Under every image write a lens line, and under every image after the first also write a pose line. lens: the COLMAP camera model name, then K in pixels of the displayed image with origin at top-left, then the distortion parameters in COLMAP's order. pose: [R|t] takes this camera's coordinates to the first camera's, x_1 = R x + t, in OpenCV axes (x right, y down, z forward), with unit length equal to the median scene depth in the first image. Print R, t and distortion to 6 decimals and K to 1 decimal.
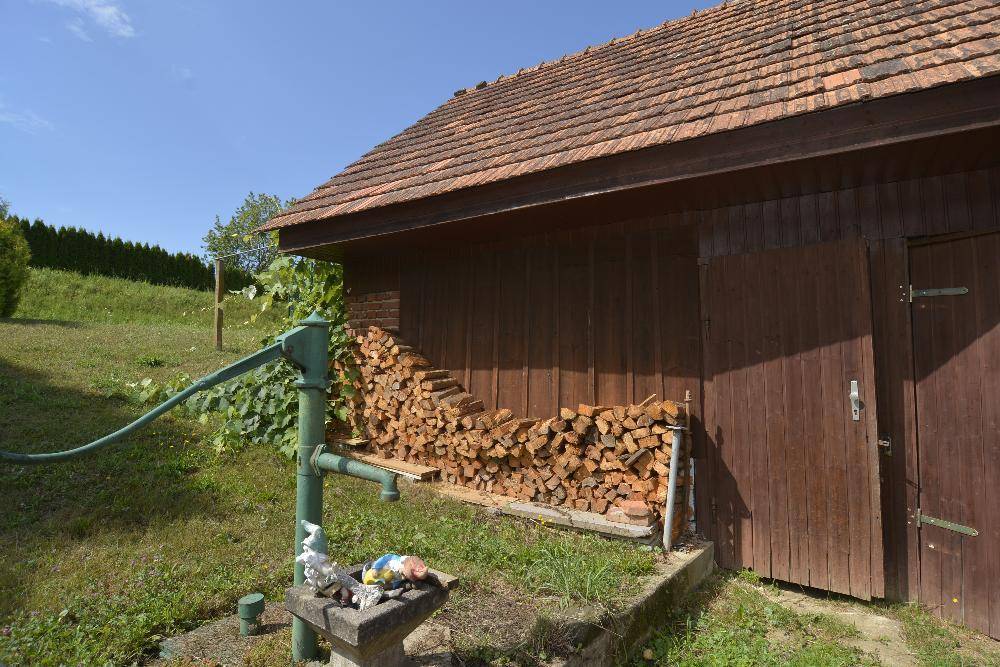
lens RADIAL K [[535.1, 0, 497.4], [0, 535.1, 331.8], [0, 0, 1]] dist [-0.005991, -0.010833]
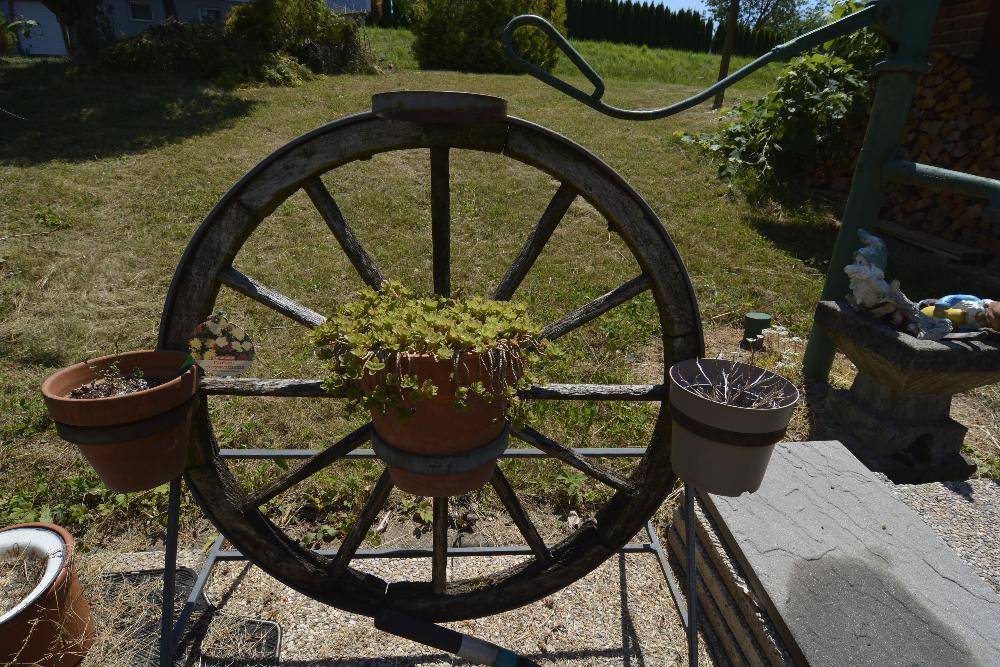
lens RADIAL K [[535.1, 0, 503.7], [0, 535.1, 330.3], [0, 0, 1]] dist [-0.005991, -0.010833]
pose [[0.687255, 0.281642, -0.669595, -0.053872], [0.003208, 0.920594, 0.390509, 0.064767], [0.726409, -0.270528, 0.631779, 0.000218]]
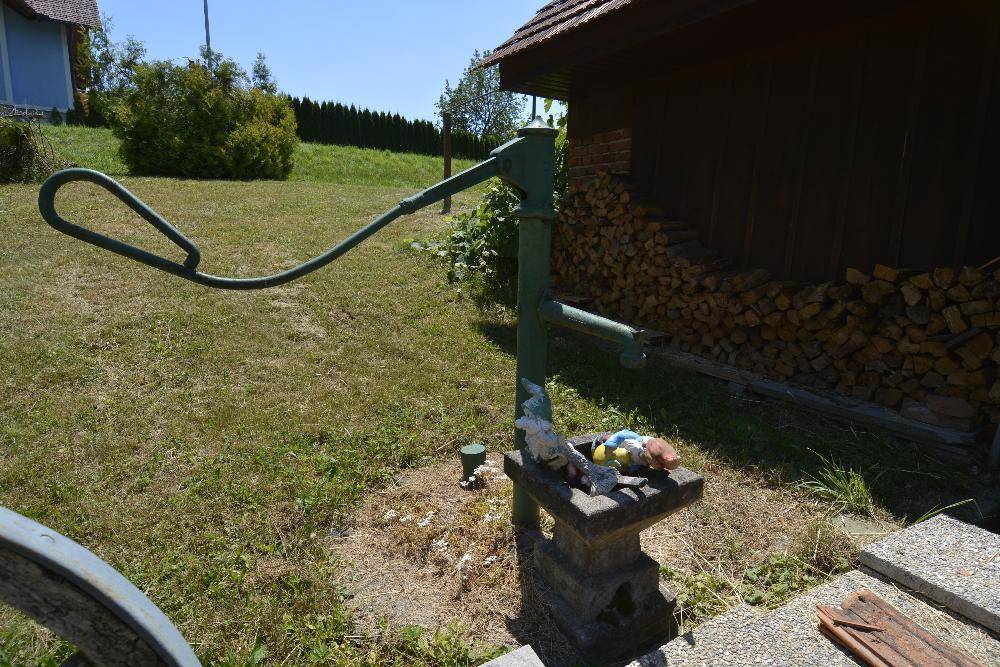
lens RADIAL K [[535.1, 0, 500.2], [0, 535.1, 330.8], [0, 0, 1]] dist [-0.005991, -0.010833]
pose [[0.922391, 0.077911, -0.378319, -0.035934], [0.017665, 0.969912, 0.242814, 0.032164], [0.385854, -0.230652, 0.893262, 0.105998]]
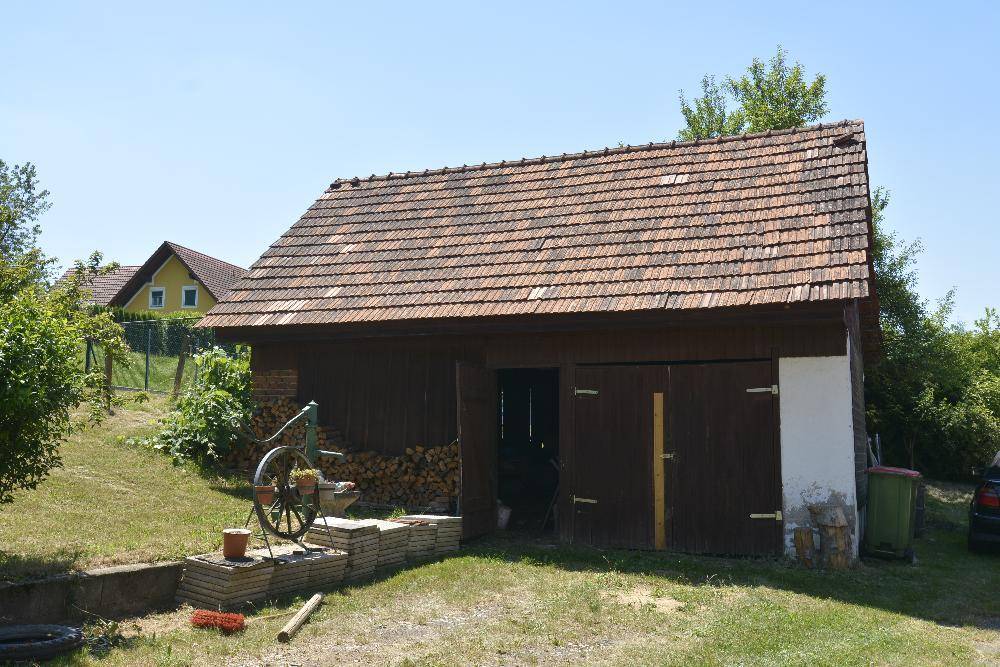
lens RADIAL K [[891.1, 0, 498.8], [0, 891.1, 334.7], [0, 0, 1]] dist [-0.009267, -0.001035]
pose [[0.983257, 0.033965, 0.179033, -0.103657], [-0.025317, 0.998410, -0.050373, -0.078199], [-0.180459, 0.044998, 0.982553, -1.704360]]
